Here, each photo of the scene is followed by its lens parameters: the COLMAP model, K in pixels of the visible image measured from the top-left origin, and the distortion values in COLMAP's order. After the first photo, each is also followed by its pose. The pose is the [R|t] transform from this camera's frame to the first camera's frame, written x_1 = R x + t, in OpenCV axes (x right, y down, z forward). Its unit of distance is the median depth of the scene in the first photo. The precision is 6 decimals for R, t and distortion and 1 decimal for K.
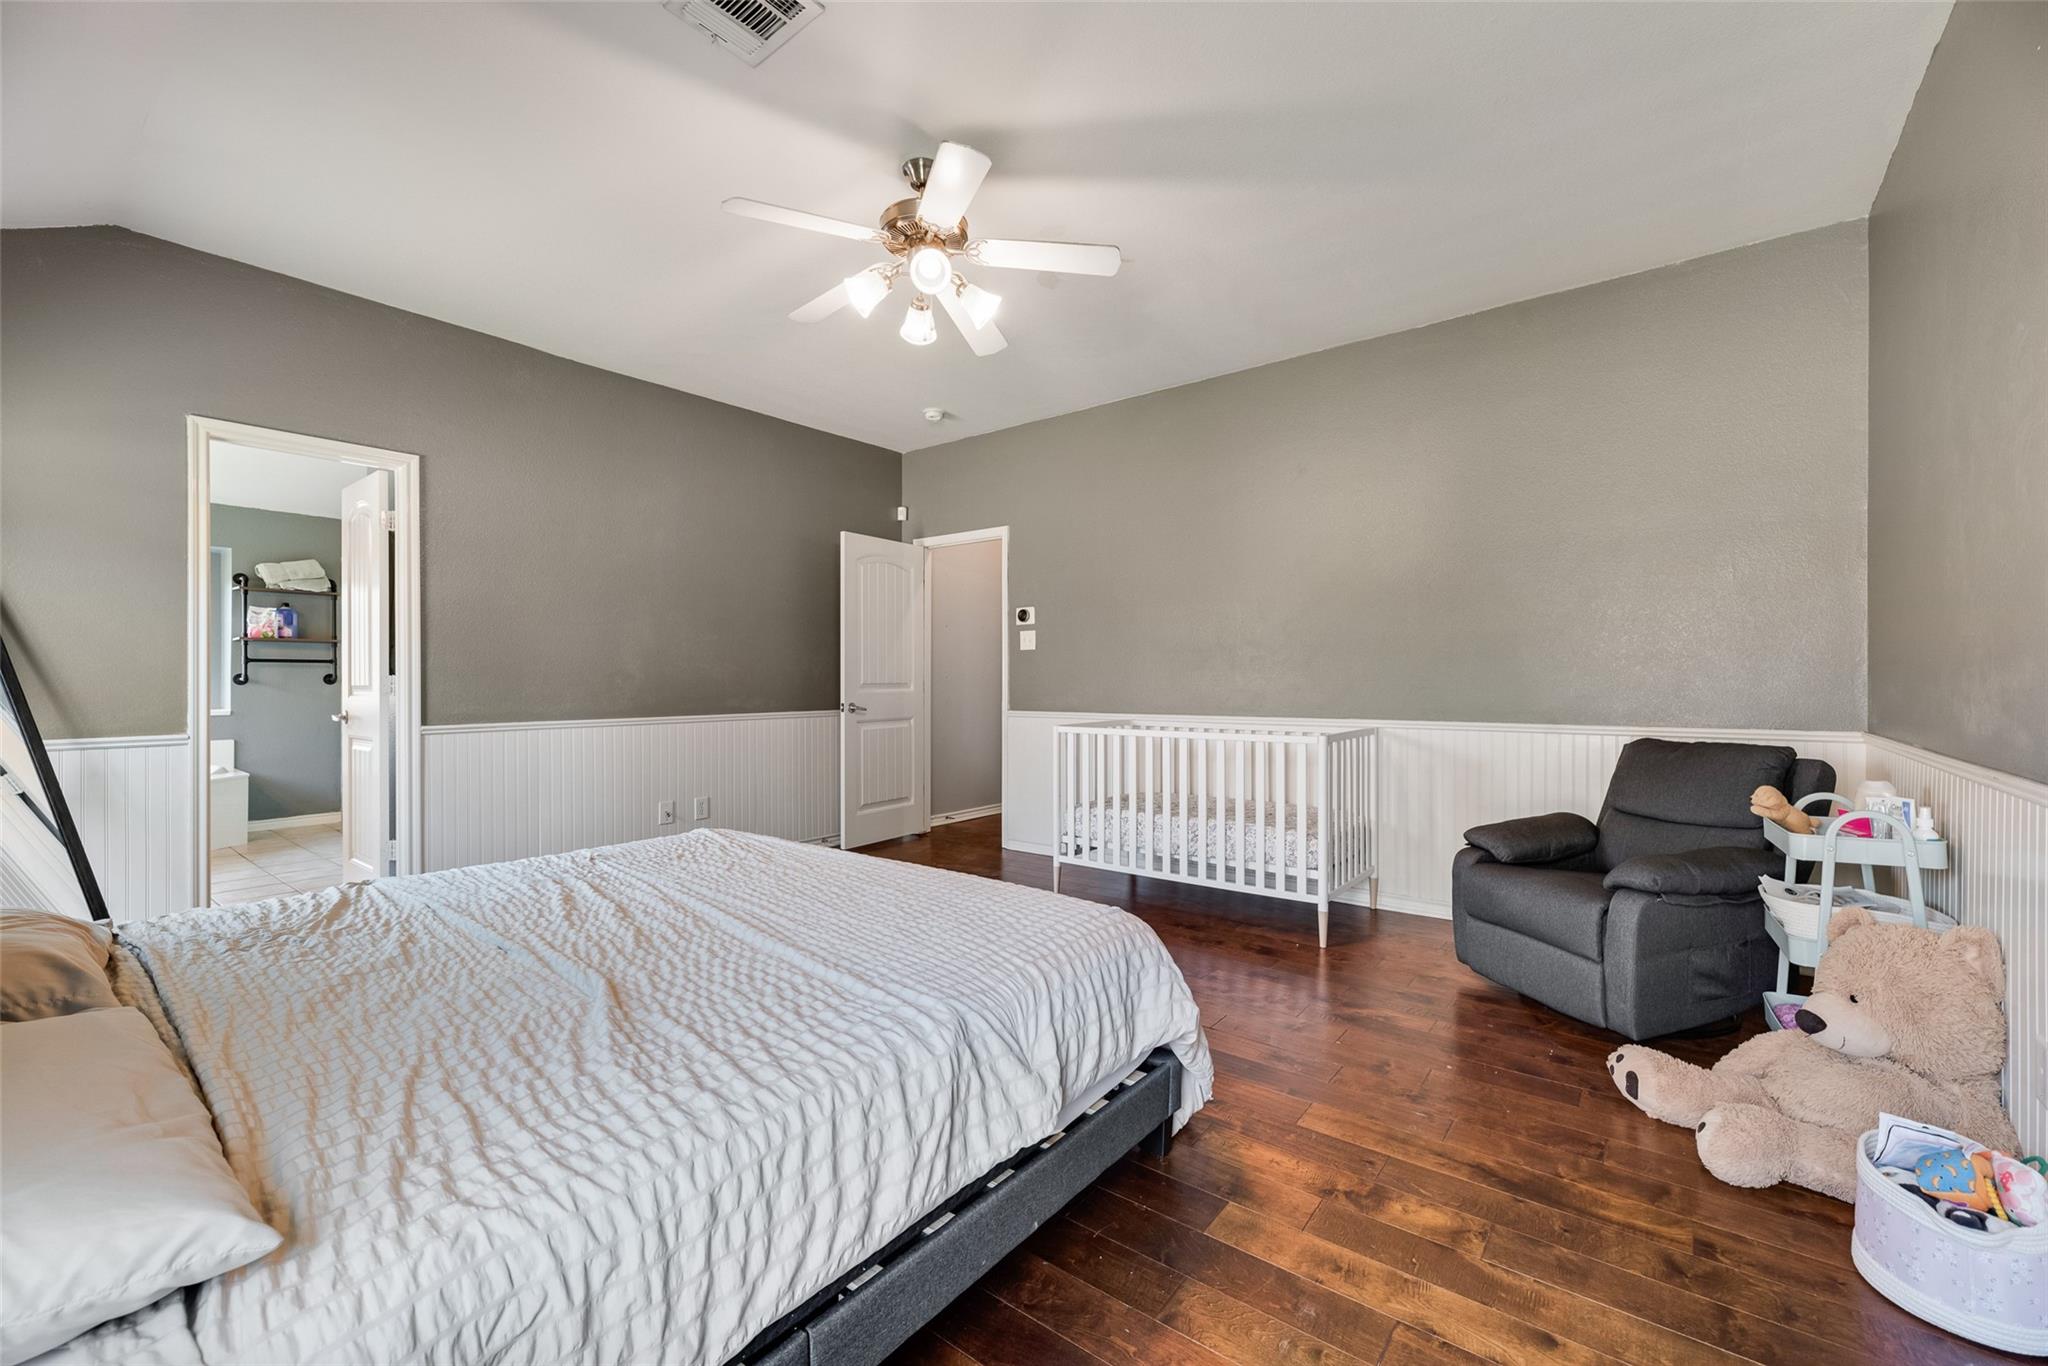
lens RADIAL K [[829.2, 0, 1026.4], [0, 829.2, 678.5], [0, 0, 1]] dist [0.003961, -0.001033]
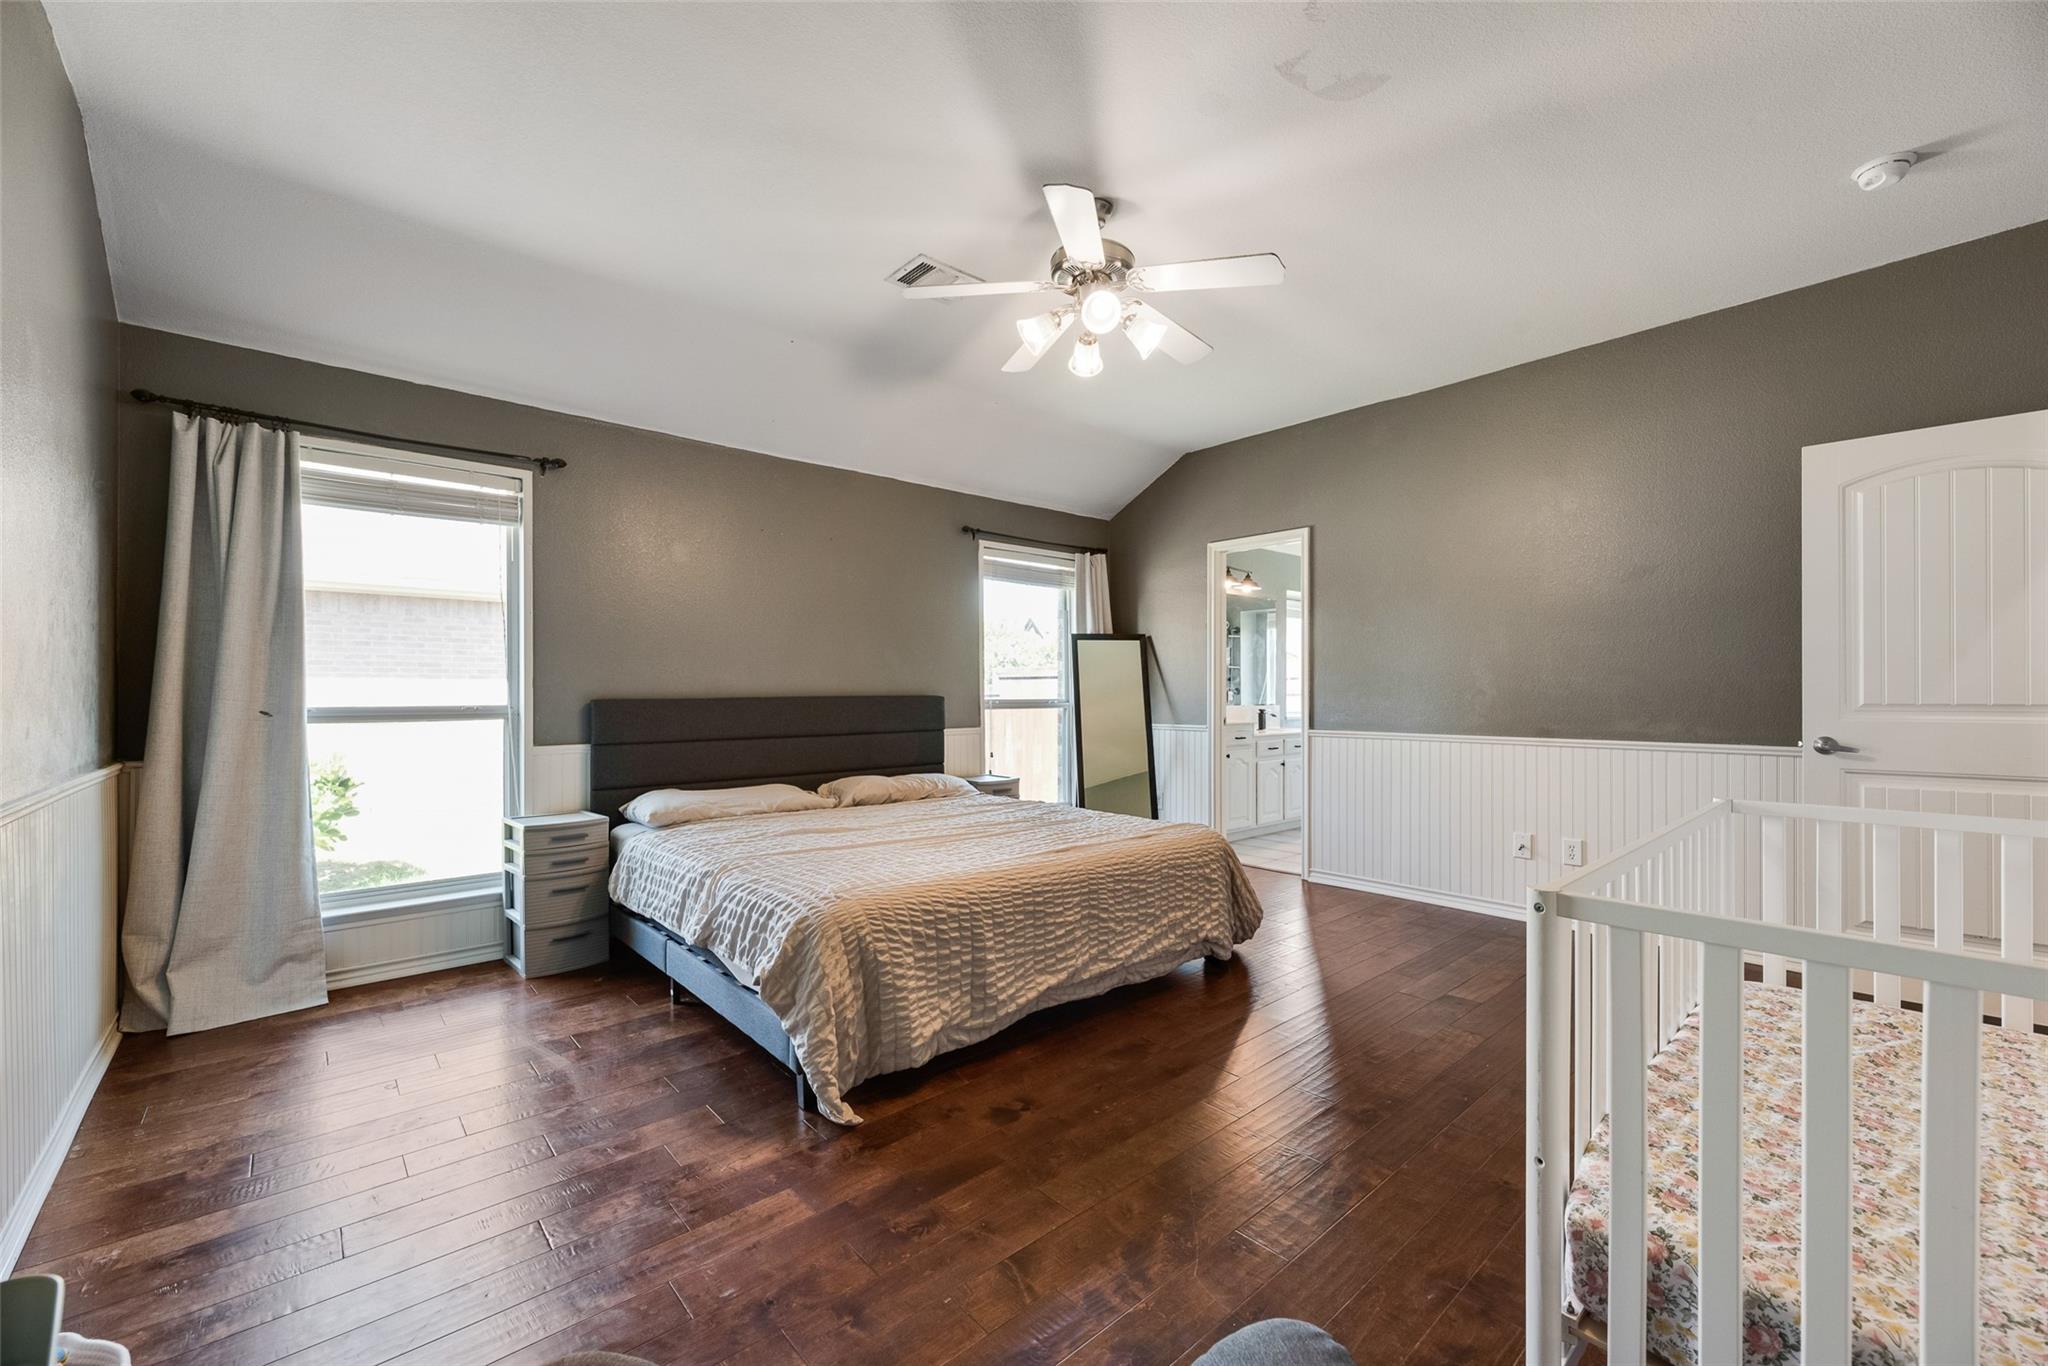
lens RADIAL K [[829.2, 0, 1026.3], [0, 829.2, 693.4], [0, 0, 1]] dist [0.003961, -0.001033]
pose [[-0.177111, -0.000044, -0.984191, 0.690228], [0.001553, 0.999999, -0.000324, -0.001400], [0.984190, -0.001586, -0.177111, 0.824150]]
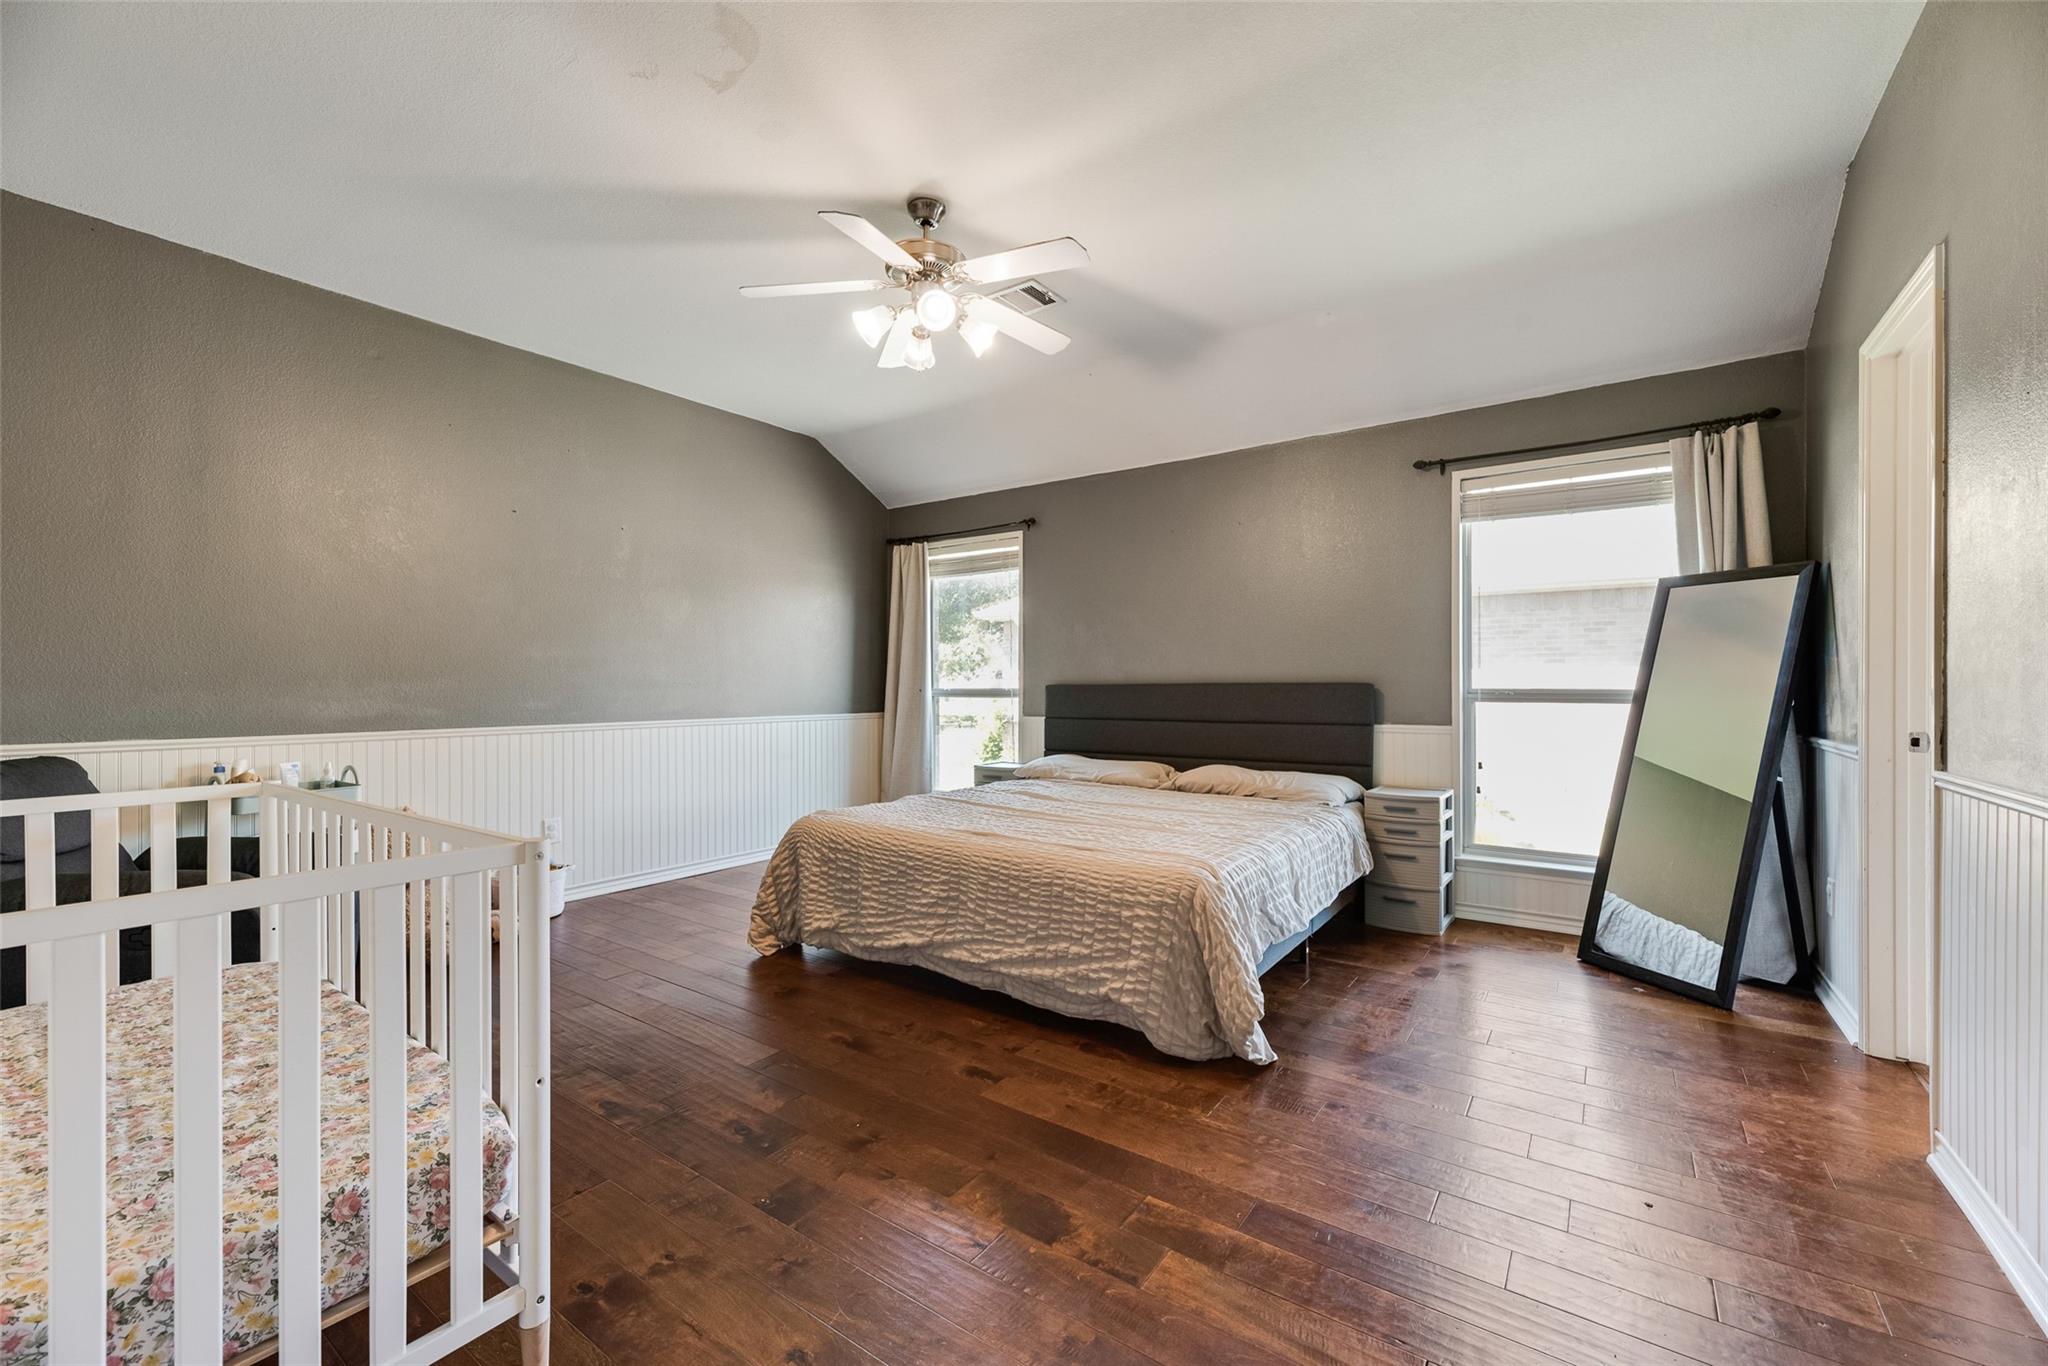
lens RADIAL K [[829.2, 0, 1024.2], [0, 829.2, 685.8], [0, 0, 1]] dist [0.003961, -0.001033]
pose [[-0.999119, -0.001696, -0.041938, -0.148991], [-0.001764, 0.999997, 0.001580, 0.004844], [0.041935, 0.001652, -0.999119, 1.556017]]
